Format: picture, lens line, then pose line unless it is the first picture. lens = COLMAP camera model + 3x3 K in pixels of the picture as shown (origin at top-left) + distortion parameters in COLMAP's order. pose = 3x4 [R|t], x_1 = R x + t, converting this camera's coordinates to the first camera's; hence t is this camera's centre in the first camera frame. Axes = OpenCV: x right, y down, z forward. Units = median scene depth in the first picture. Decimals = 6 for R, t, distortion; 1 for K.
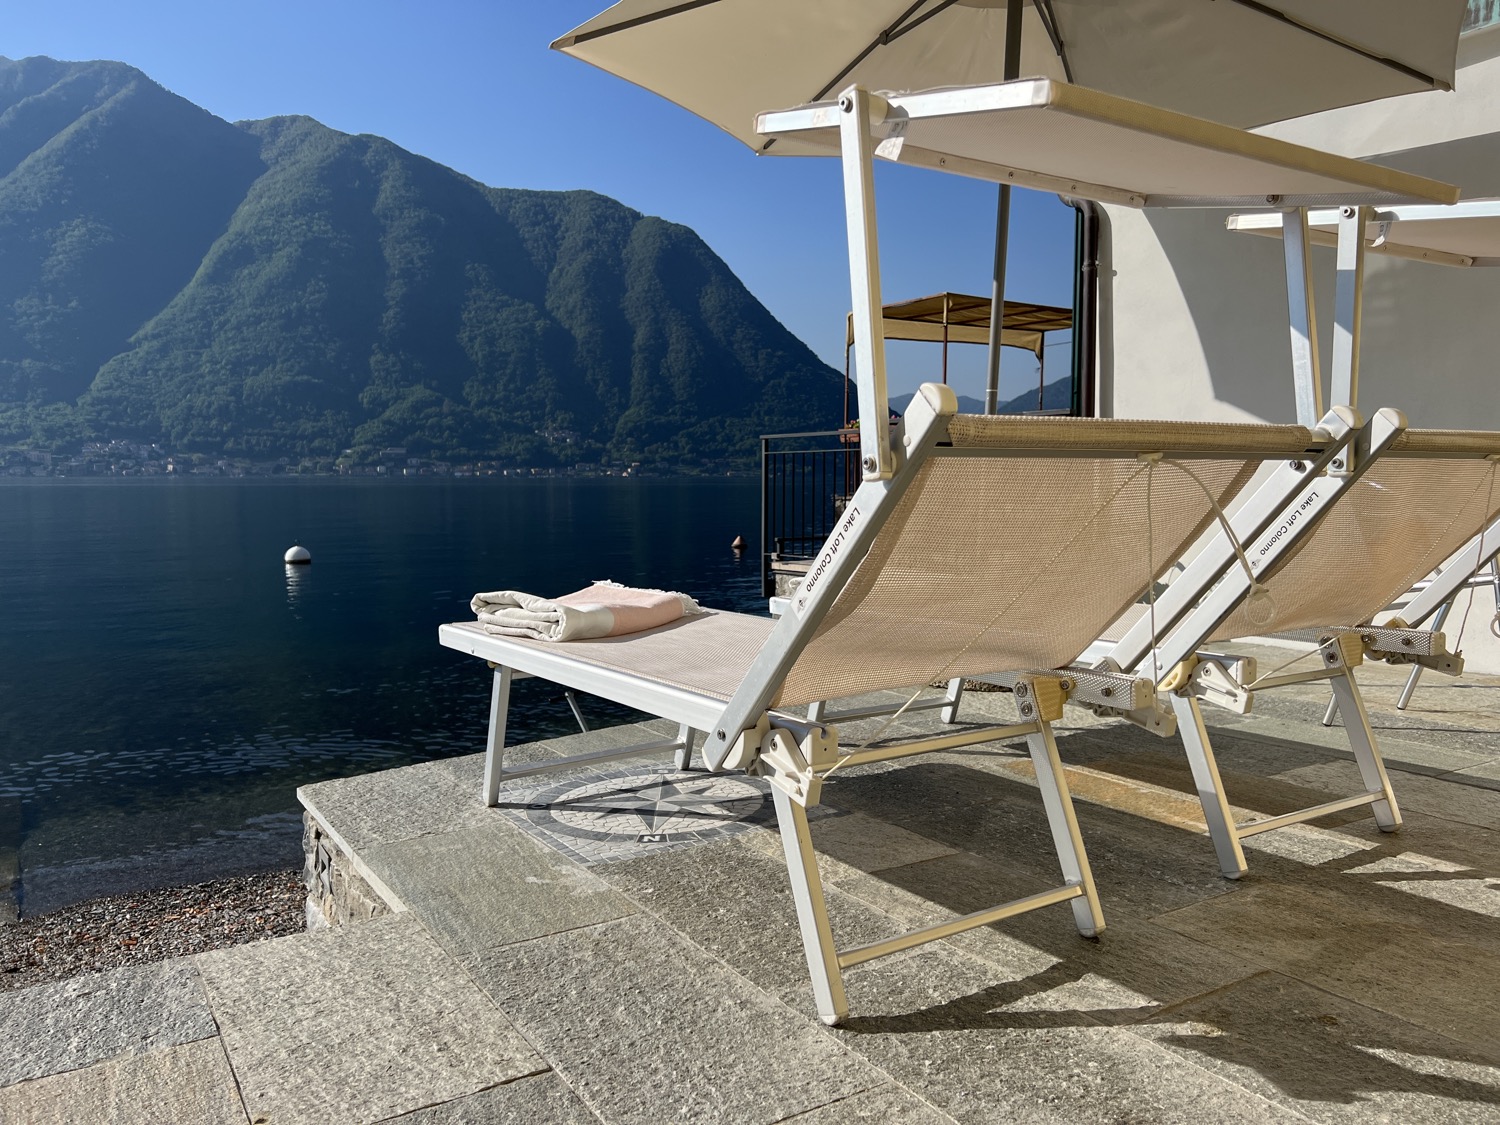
lens RADIAL K [[1155.2, 0, 749.2], [0, 1155.2, 563.0], [0, 0, 1]] dist [0.054439, -0.013803]
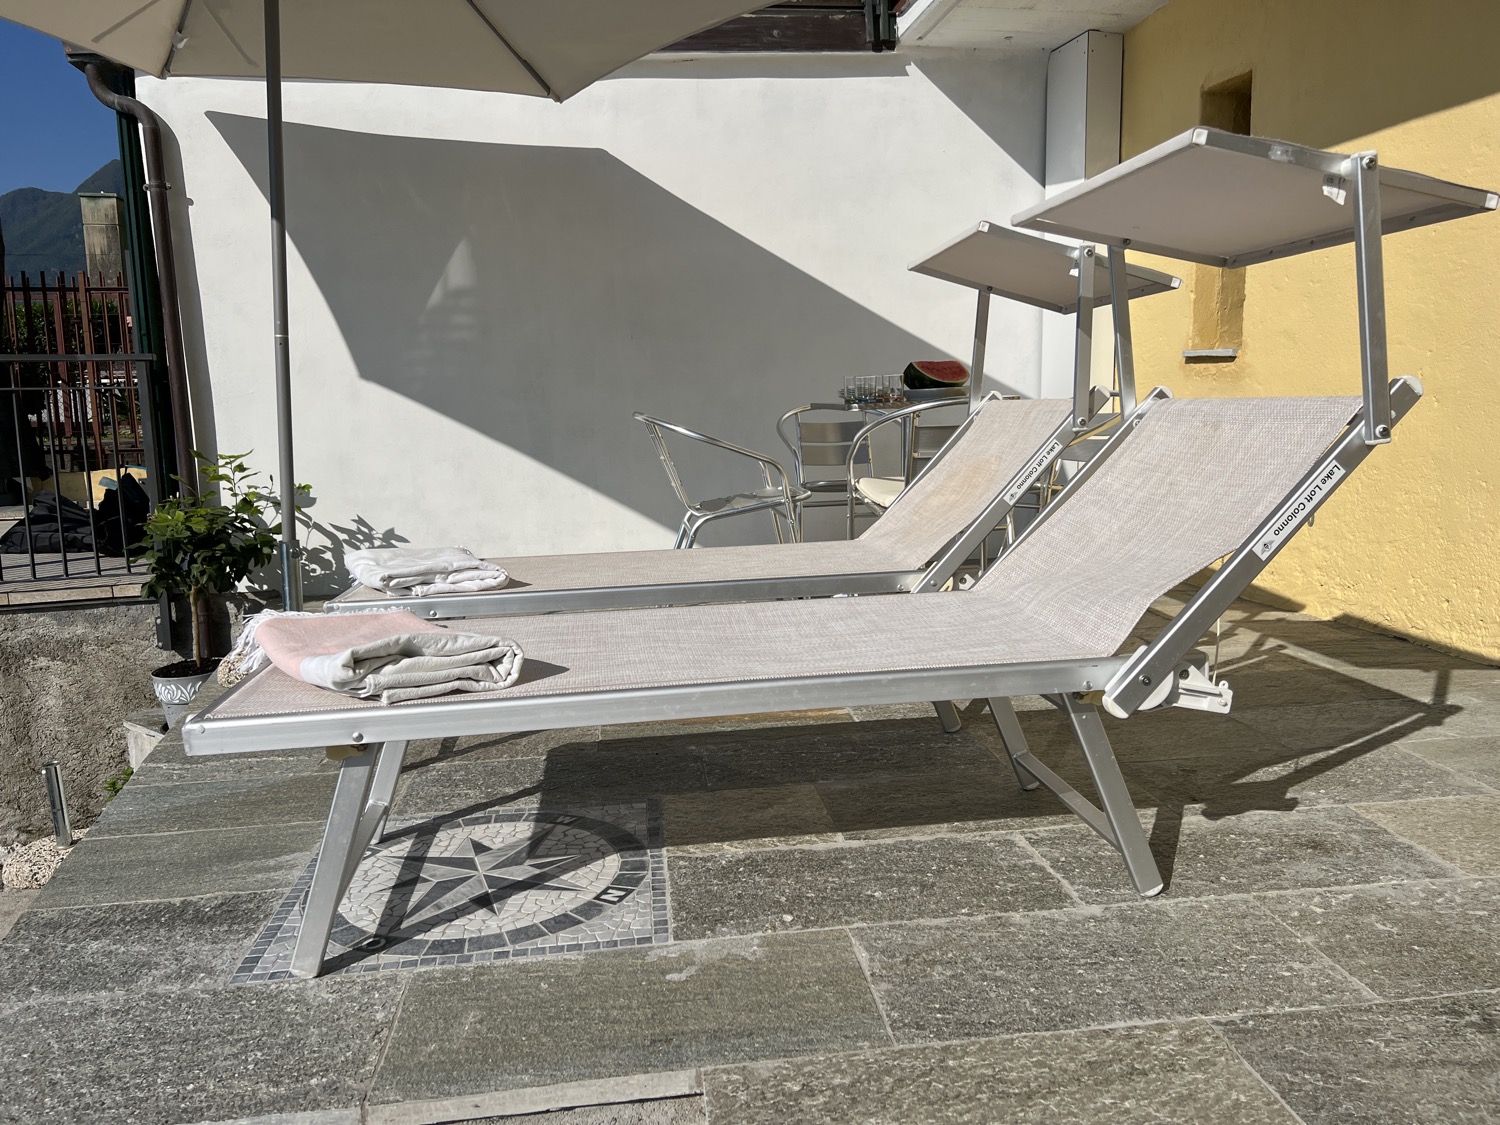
lens RADIAL K [[1155.2, 0, 756.7], [0, 1155.2, 559.7], [0, 0, 1]] dist [0.054439, -0.013803]
pose [[0.419103, -0.128751, 0.898764, -0.717225], [0.089318, 0.990939, 0.100306, -0.067729], [-0.903535, 0.038238, 0.426805, 0.524768]]
